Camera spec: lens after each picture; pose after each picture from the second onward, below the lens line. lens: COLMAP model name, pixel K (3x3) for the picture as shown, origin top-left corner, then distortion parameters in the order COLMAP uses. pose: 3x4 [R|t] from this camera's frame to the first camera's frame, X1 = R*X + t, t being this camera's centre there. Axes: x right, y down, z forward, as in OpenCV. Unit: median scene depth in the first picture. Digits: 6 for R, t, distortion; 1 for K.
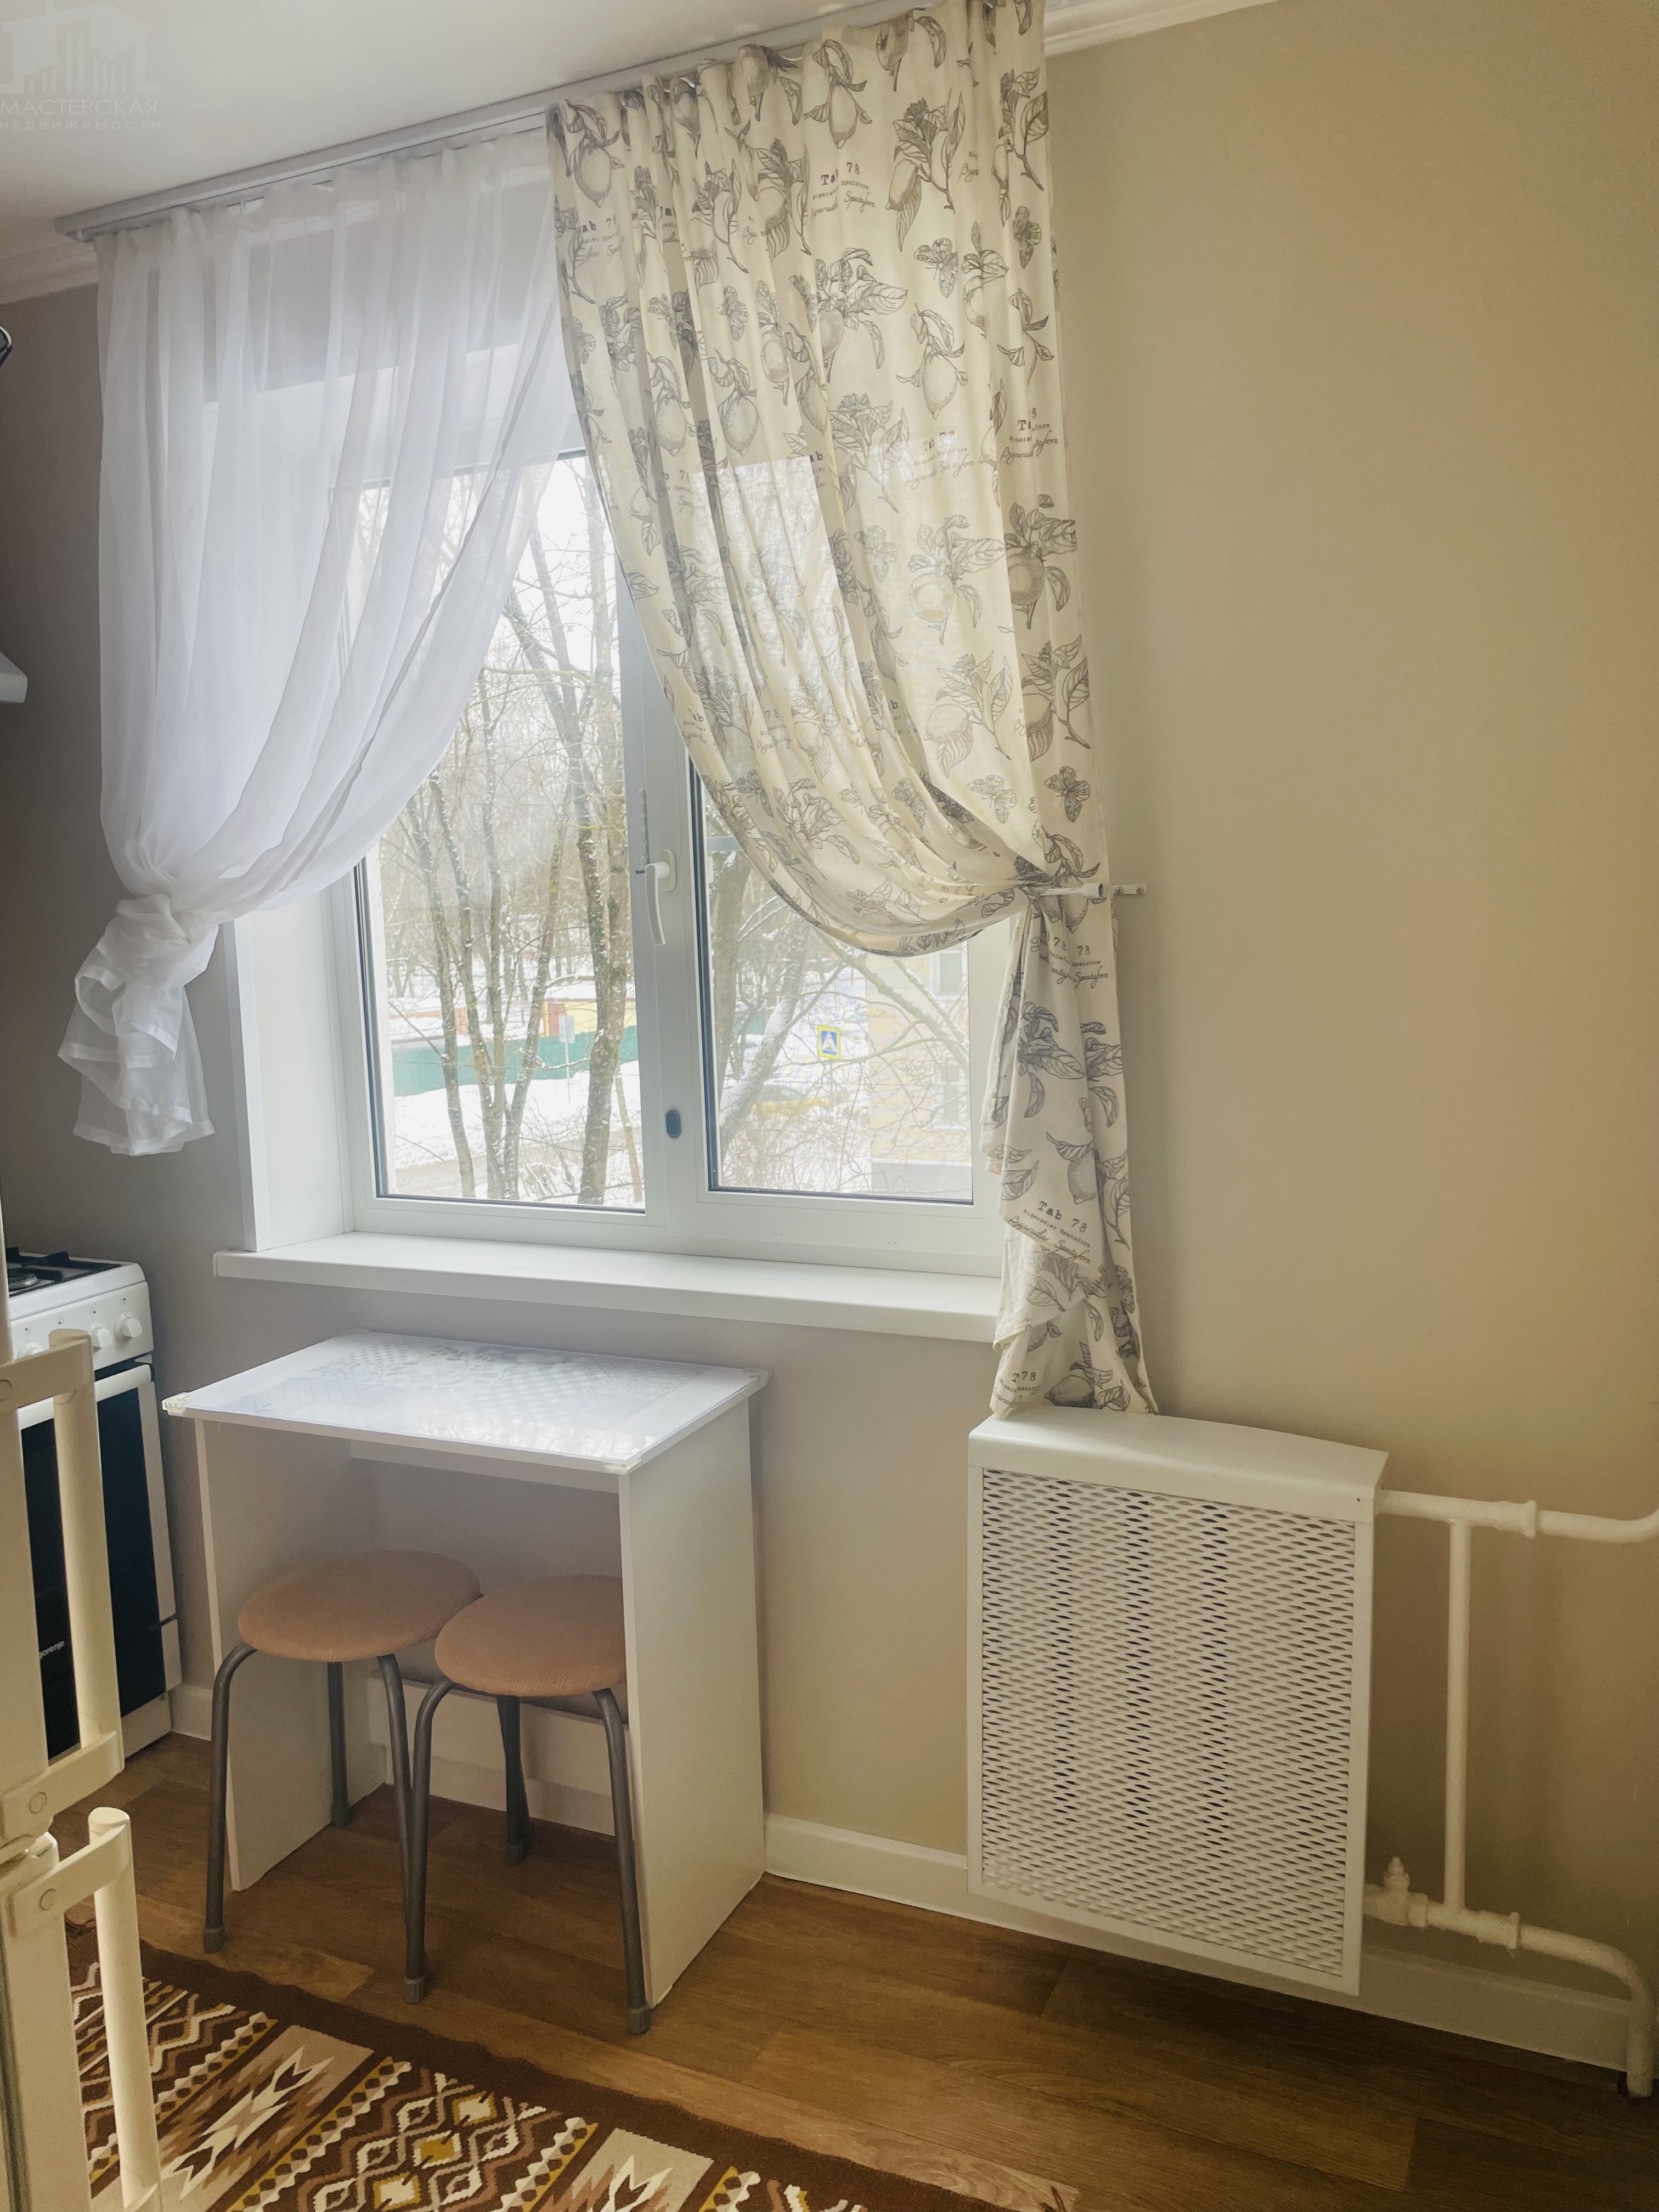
lens RADIAL K [[1651.8, 0, 831.7], [0, 1651.8, 1115.0], [0, 0, 1]] dist [0.083291, -0.099614]
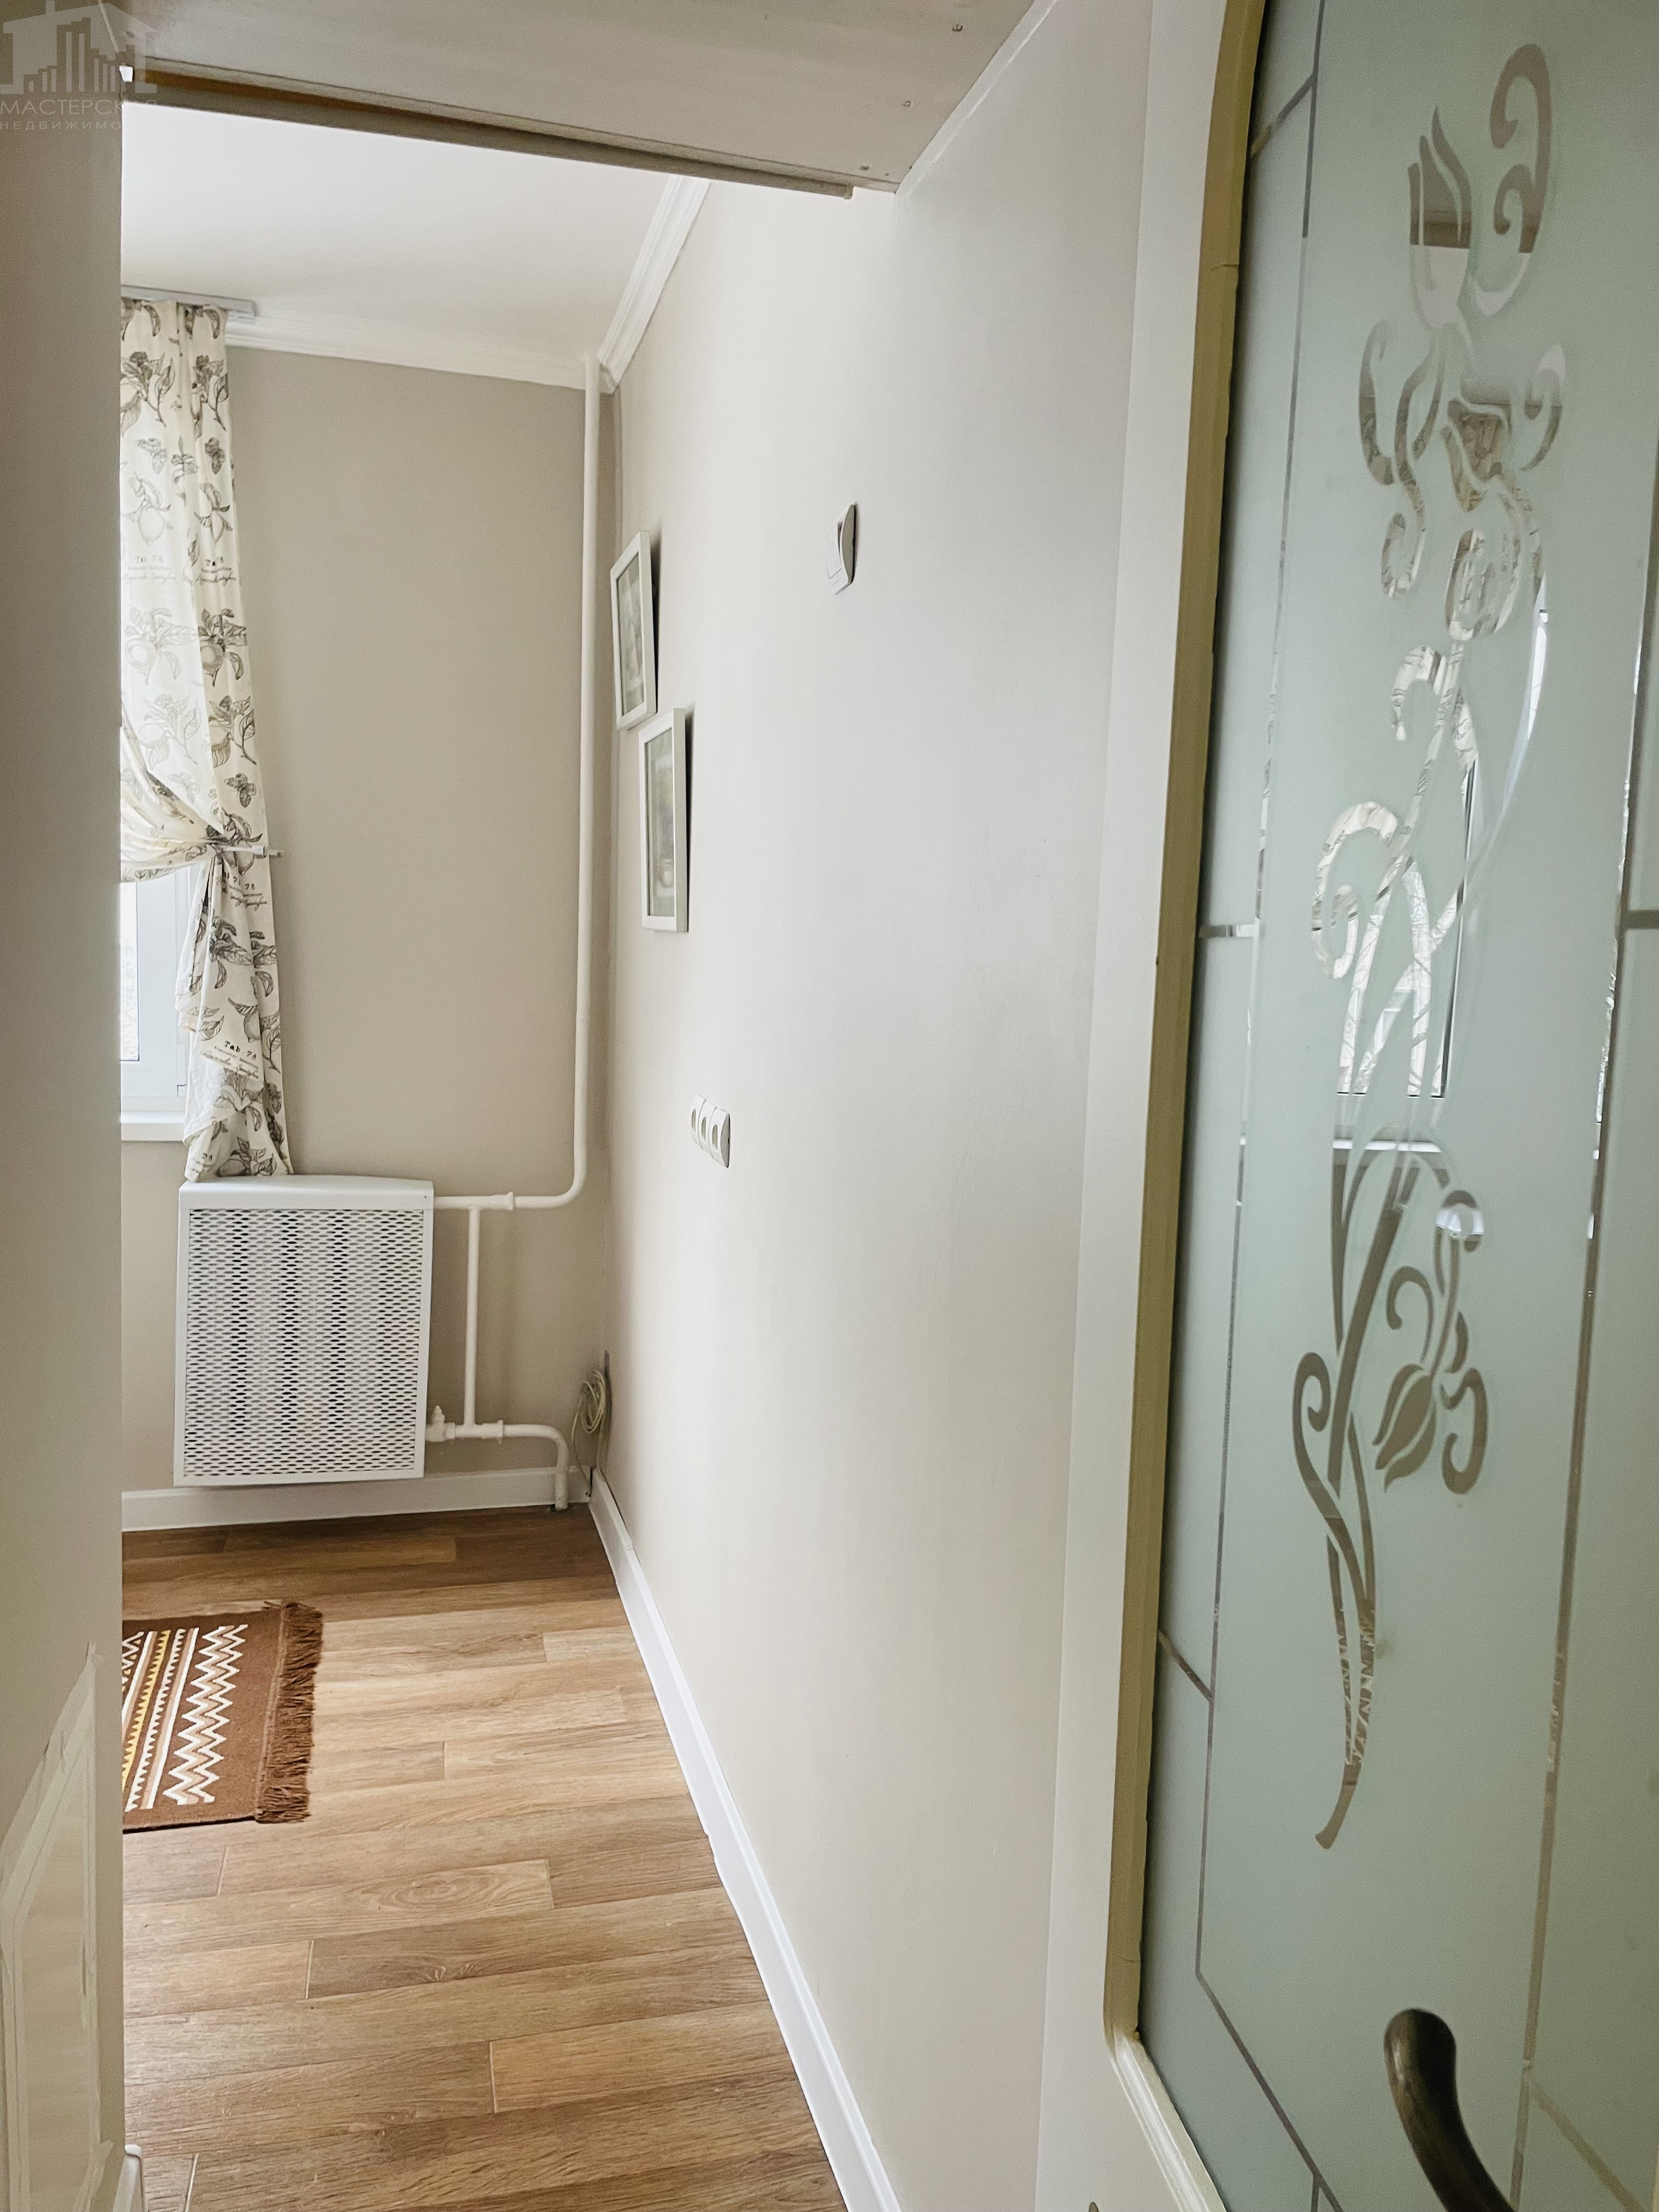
lens RADIAL K [[1651.8, 0, 829.2], [0, 1651.8, 1103.3], [0, 0, 1]] dist [0.083291, -0.099614]
pose [[0.781731, -0.012120, 0.623498, -0.430956], [0.019454, 0.999798, -0.004957, 0.133659], [-0.623312, 0.016004, 0.781809, -0.639237]]
